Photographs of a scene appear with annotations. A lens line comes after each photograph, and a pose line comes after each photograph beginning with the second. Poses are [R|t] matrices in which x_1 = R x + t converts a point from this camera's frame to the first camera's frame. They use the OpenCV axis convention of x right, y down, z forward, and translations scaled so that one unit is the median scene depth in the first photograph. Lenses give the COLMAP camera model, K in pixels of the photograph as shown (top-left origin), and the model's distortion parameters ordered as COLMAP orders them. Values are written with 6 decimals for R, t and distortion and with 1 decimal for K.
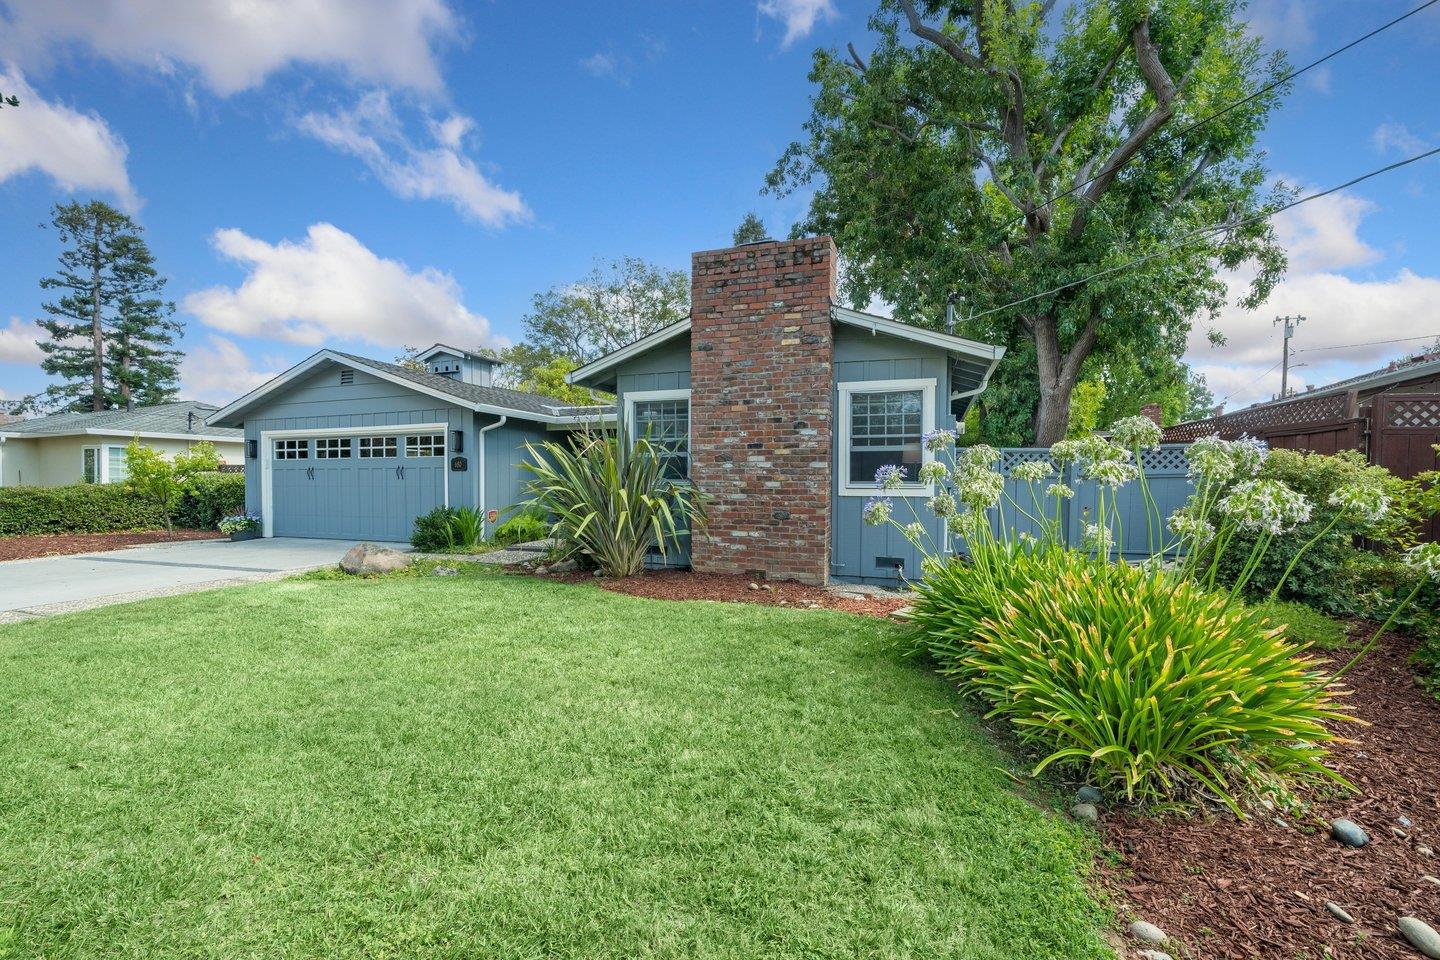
lens RADIAL K [[546.6, 0, 700.3], [0, 546.6, 493.4], [0, 0, 1]] dist [-0.002804, -0.000199]
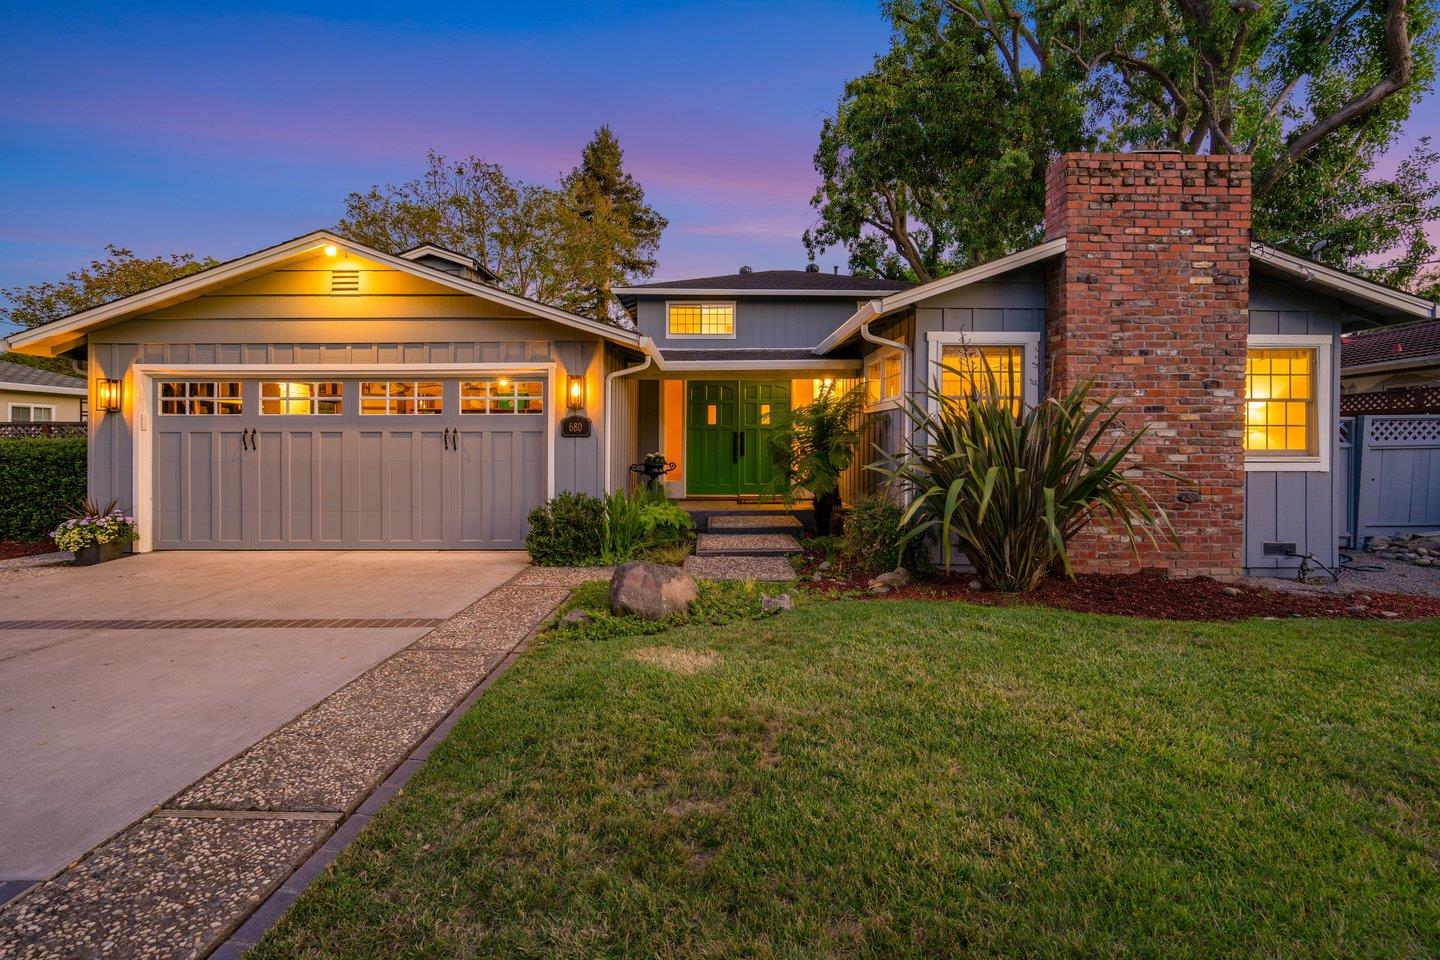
lens RADIAL K [[631.7, 0, 684.8], [0, 631.7, 450.7], [0, 0, 1]] dist [-0.002962, 0.000594]
pose [[0.948089, -0.002149, 0.317999, -0.808018], [0.007485, 0.999851, -0.015560, -0.017846], [-0.317918, 0.017133, 0.947963, 0.350209]]
